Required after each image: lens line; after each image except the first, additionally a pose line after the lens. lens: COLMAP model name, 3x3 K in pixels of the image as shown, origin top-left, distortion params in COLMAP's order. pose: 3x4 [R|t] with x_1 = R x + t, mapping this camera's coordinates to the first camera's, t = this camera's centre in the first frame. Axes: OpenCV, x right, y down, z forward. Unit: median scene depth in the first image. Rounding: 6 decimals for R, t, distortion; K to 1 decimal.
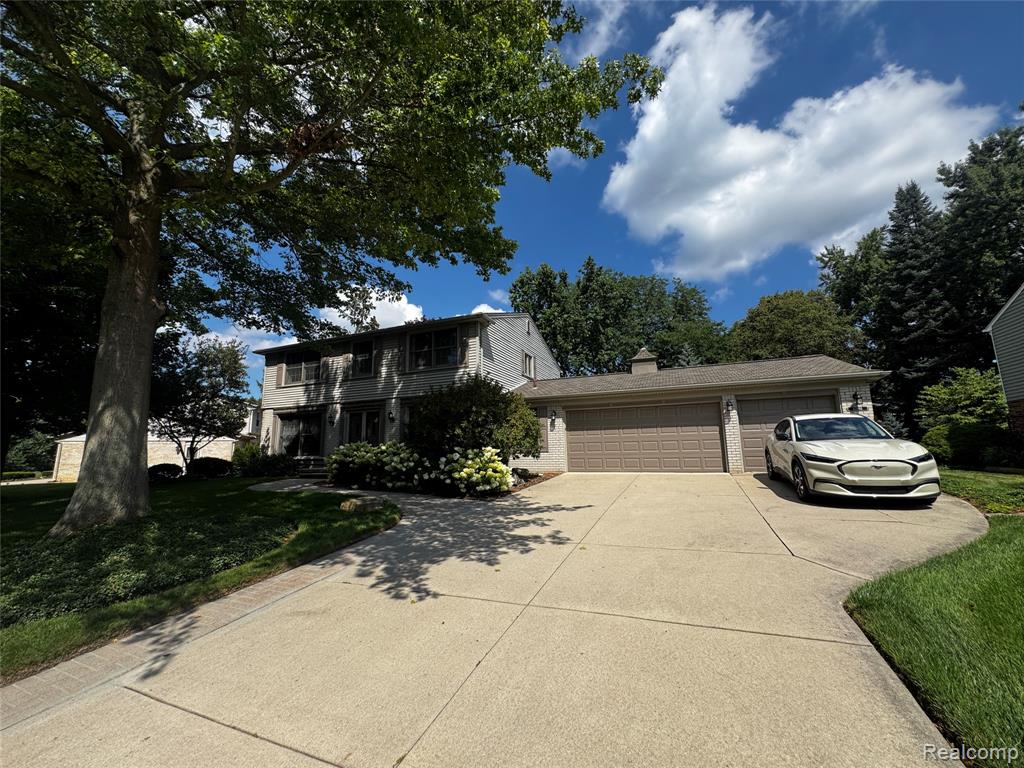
lens RADIAL K [[413.2, 0, 512.9], [0, 413.2, 385.9], [0, 0, 1]] dist [-0.003328, 0.000568]
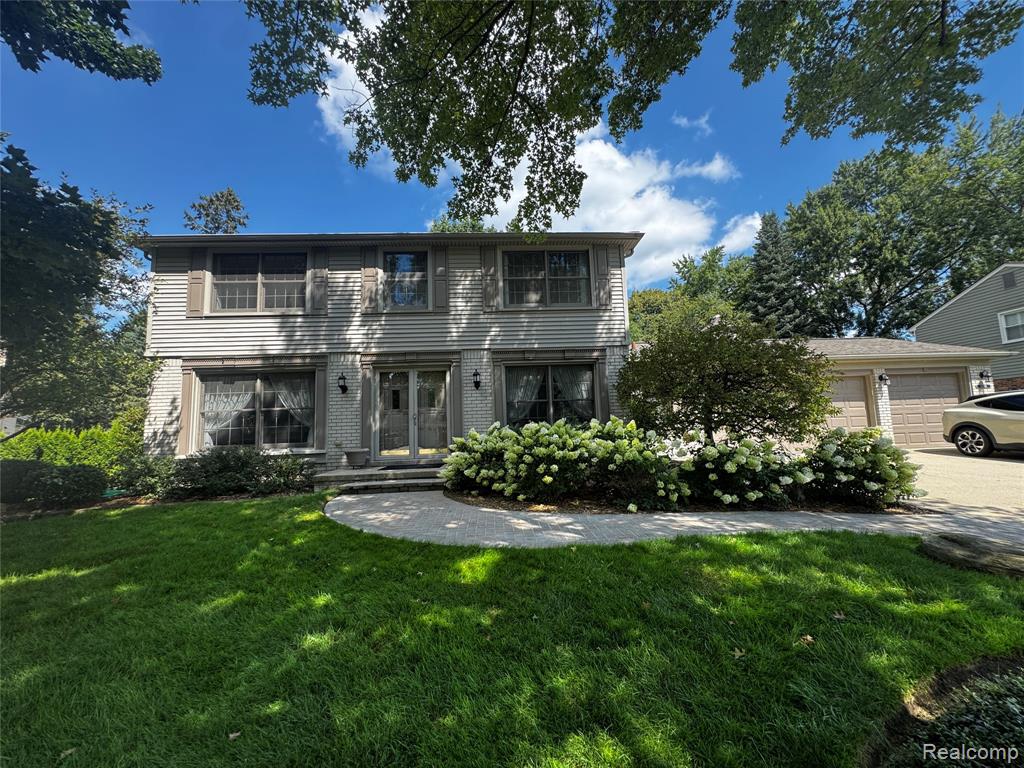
lens RADIAL K [[413.2, 0, 511.0], [0, 413.2, 379.2], [0, 0, 1]] dist [-0.003328, 0.000568]
pose [[0.892214, 0.039952, 0.449842, -0.519694], [-0.052837, 0.998473, 0.016118, 0.060102], [-0.448511, -0.038149, 0.892963, 0.427812]]
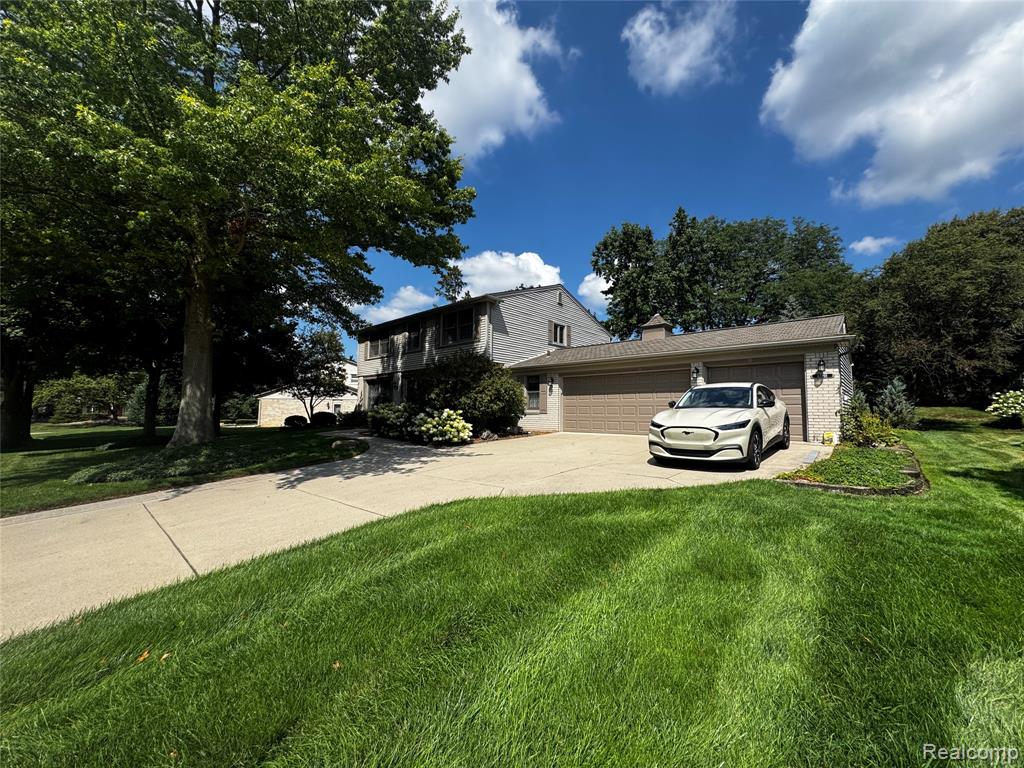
lens RADIAL K [[413.2, 0, 511.6], [0, 413.2, 392.5], [0, 0, 1]] dist [-0.003328, 0.000568]
pose [[0.942380, 0.007049, -0.334470, 0.345477], [0.029374, 0.994173, 0.103716, -0.018186], [0.333253, -0.107565, 0.936682, -0.085224]]
